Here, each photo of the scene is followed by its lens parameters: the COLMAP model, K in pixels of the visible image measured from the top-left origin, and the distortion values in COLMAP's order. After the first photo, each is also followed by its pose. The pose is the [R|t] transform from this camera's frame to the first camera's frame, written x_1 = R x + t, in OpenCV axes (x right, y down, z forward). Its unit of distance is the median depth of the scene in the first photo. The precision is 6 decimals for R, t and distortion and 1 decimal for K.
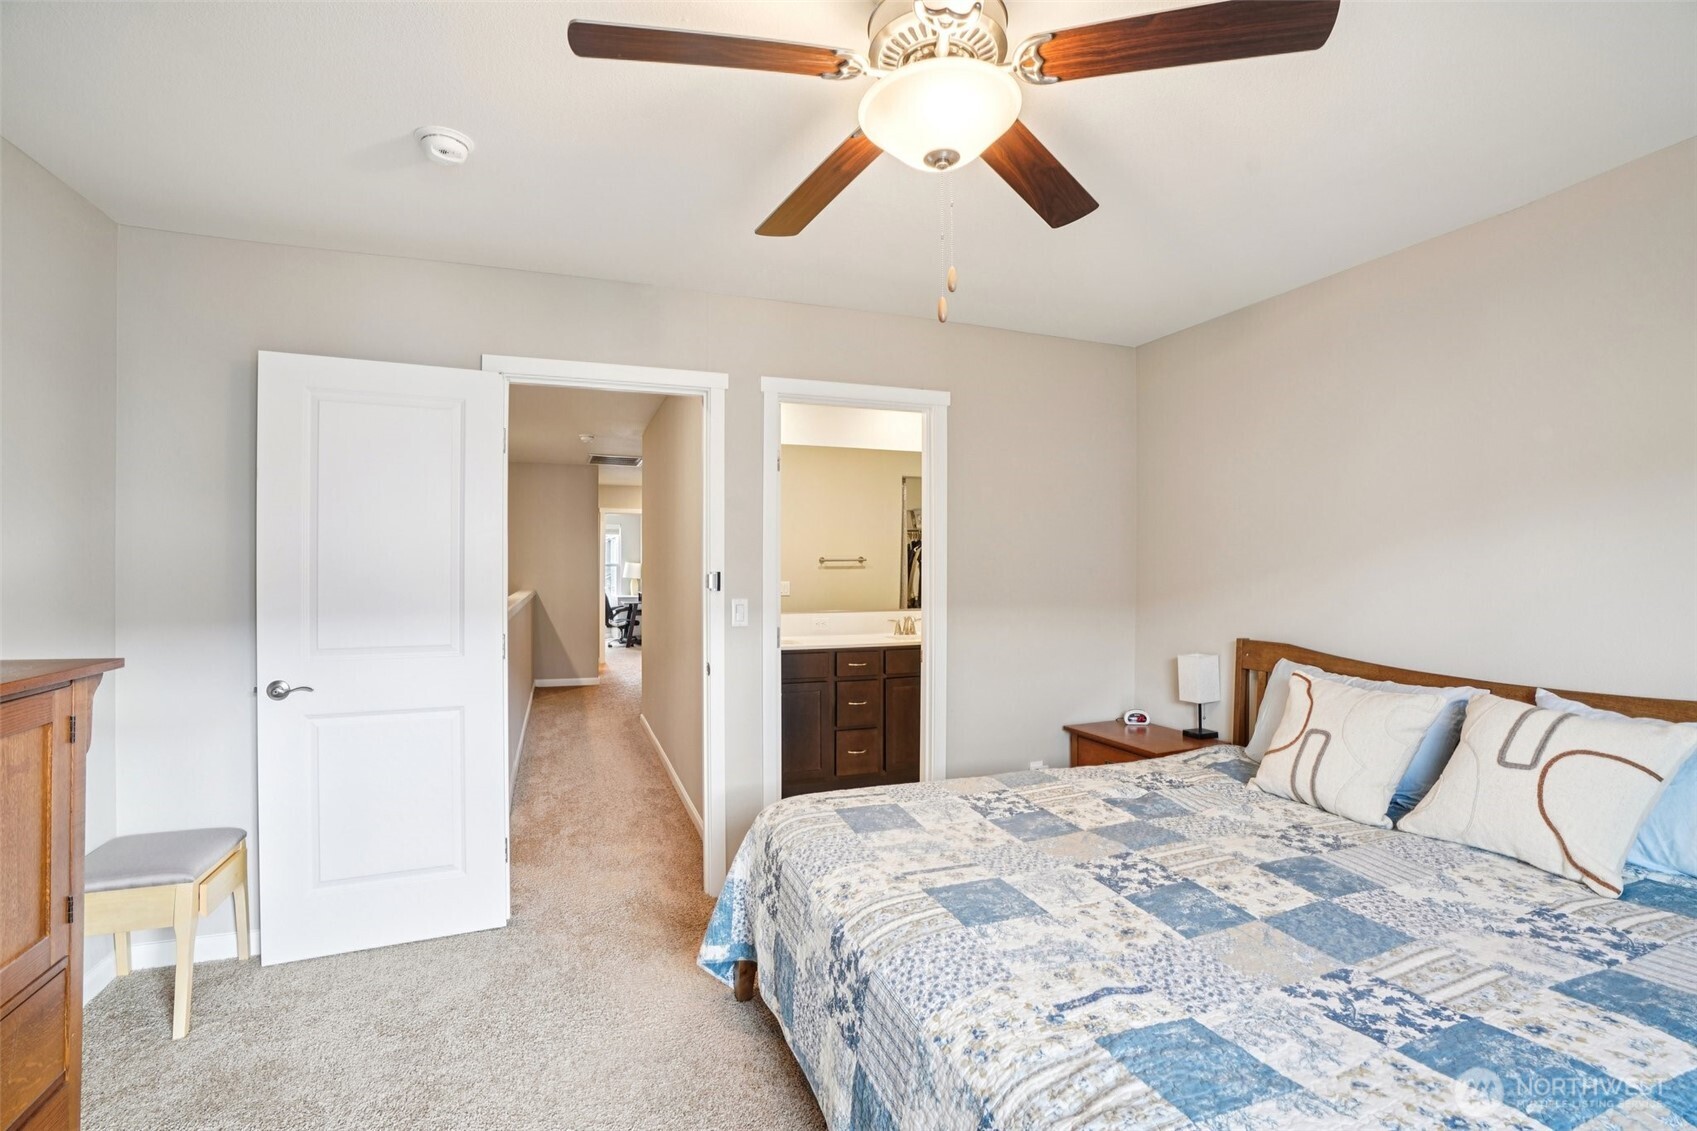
lens RADIAL K [[761.3, 0, 851.9], [0, 761.3, 574.7], [0, 0, 1]] dist [0.000342, 0.000291]
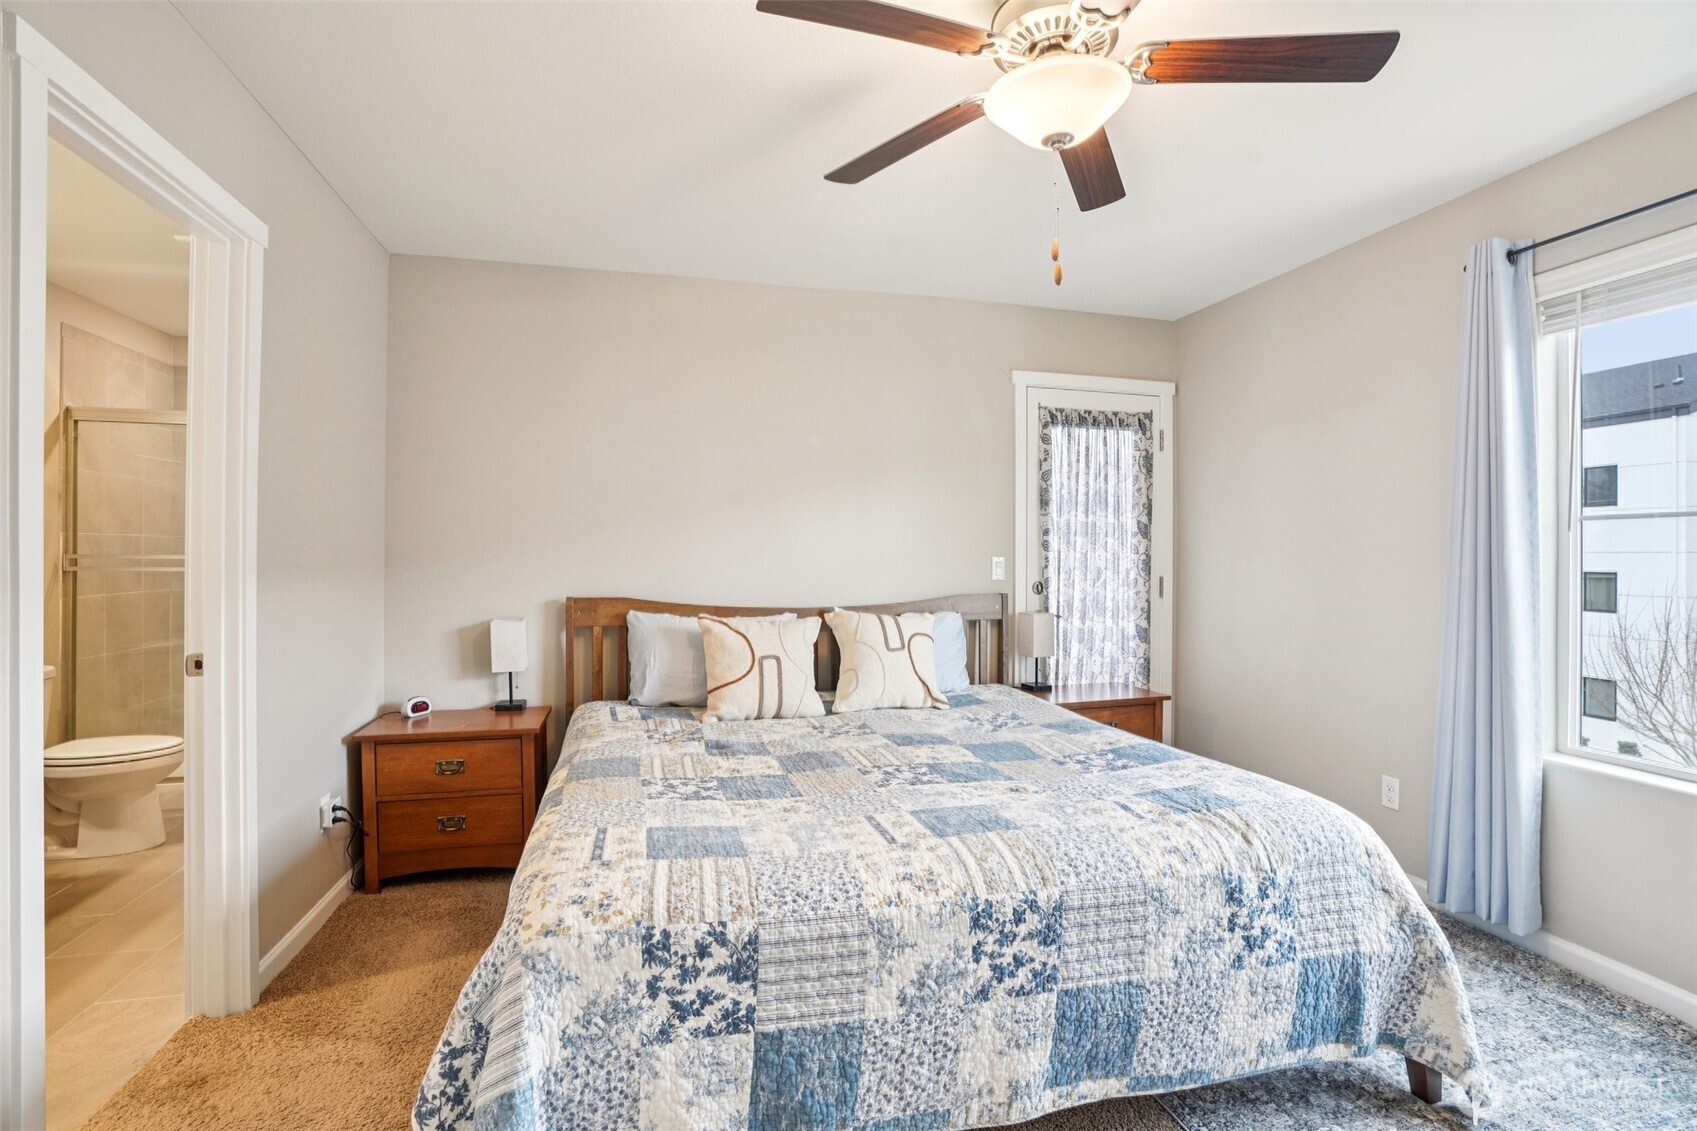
lens RADIAL K [[786.0, 0, 852.8], [0, 786.0, 557.1], [0, 0, 1]] dist [-0.028987, 0.000483]
pose [[0.122069, 0.002560, 0.992518, -0.826056], [-0.003867, 0.999990, -0.002103, 0.056627], [-0.992514, -0.003581, 0.122078, 0.904269]]
